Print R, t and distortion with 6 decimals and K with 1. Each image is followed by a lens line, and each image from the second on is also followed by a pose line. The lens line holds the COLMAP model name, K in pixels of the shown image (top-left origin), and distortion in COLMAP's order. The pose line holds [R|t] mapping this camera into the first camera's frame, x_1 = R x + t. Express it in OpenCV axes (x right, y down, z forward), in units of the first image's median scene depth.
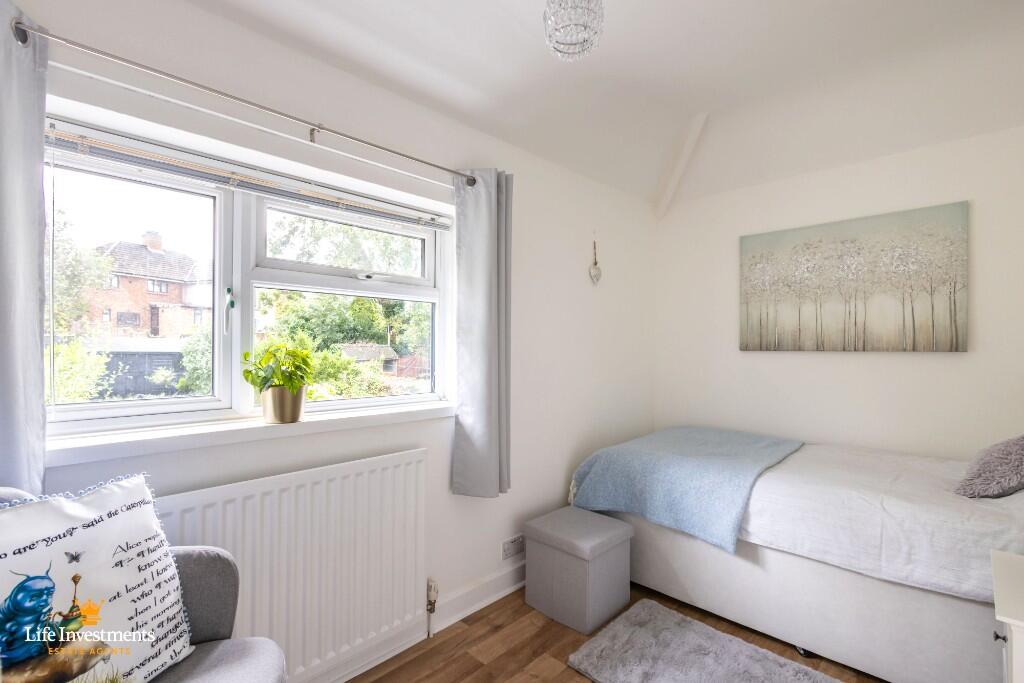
lens RADIAL K [[472.8, 0, 516.2], [0, 472.8, 353.7], [0, 0, 1]] dist [0.011996, 0.000163]
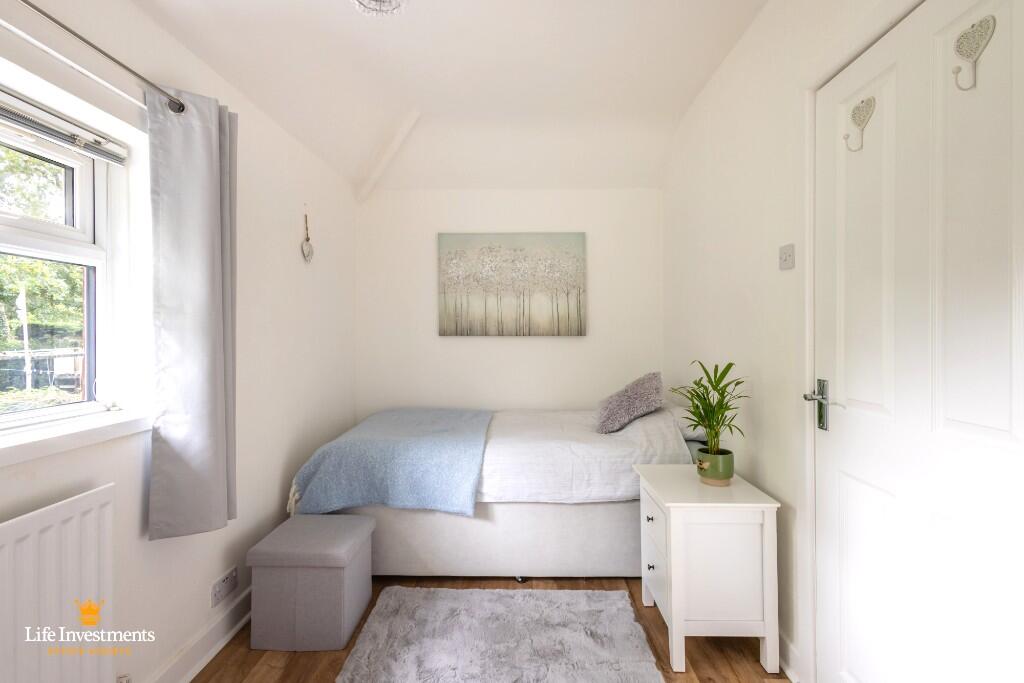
lens RADIAL K [[467.3, 0, 515.9], [0, 467.3, 340.6], [0, 0, 1]] dist [0.014346, 0.000079]
pose [[0.732714, -0.012165, 0.680427, -0.197621], [0.009714, 0.999925, 0.007418, -0.002310], [-0.680467, 0.001174, 0.732778, 0.103302]]
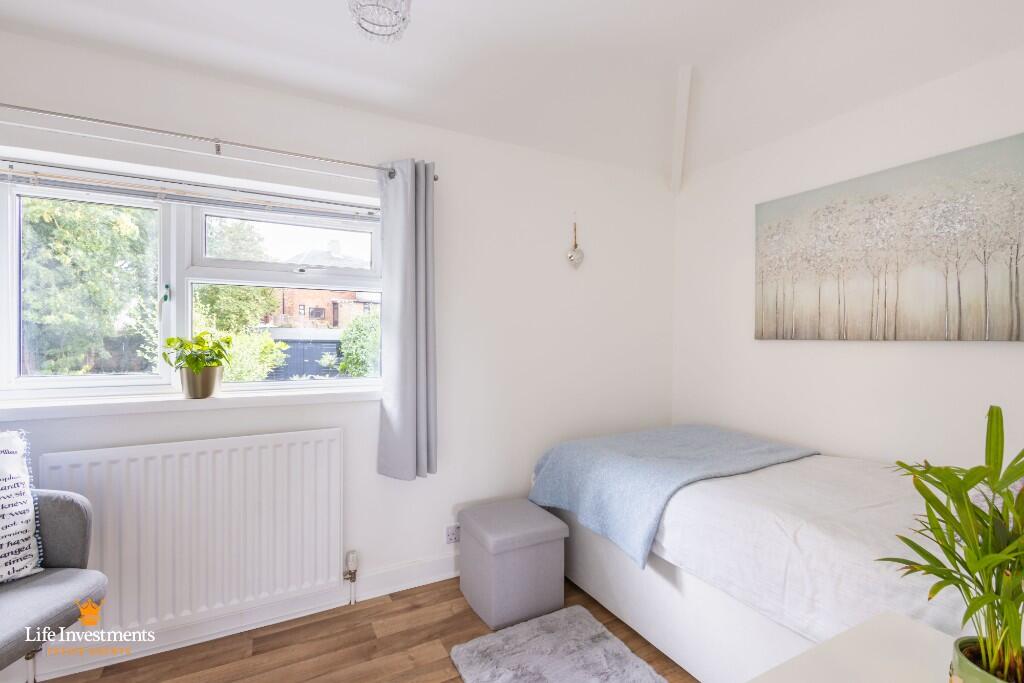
lens RADIAL K [[469.2, 0, 513.0], [0, 469.2, 348.8], [0, 0, 1]] dist [0.011830, -0.000468]
pose [[0.952359, 0.009732, -0.304825, 0.441937], [-0.006134, 0.999900, 0.012759, 0.002818], [0.304919, -0.010282, 0.952323, 0.091670]]
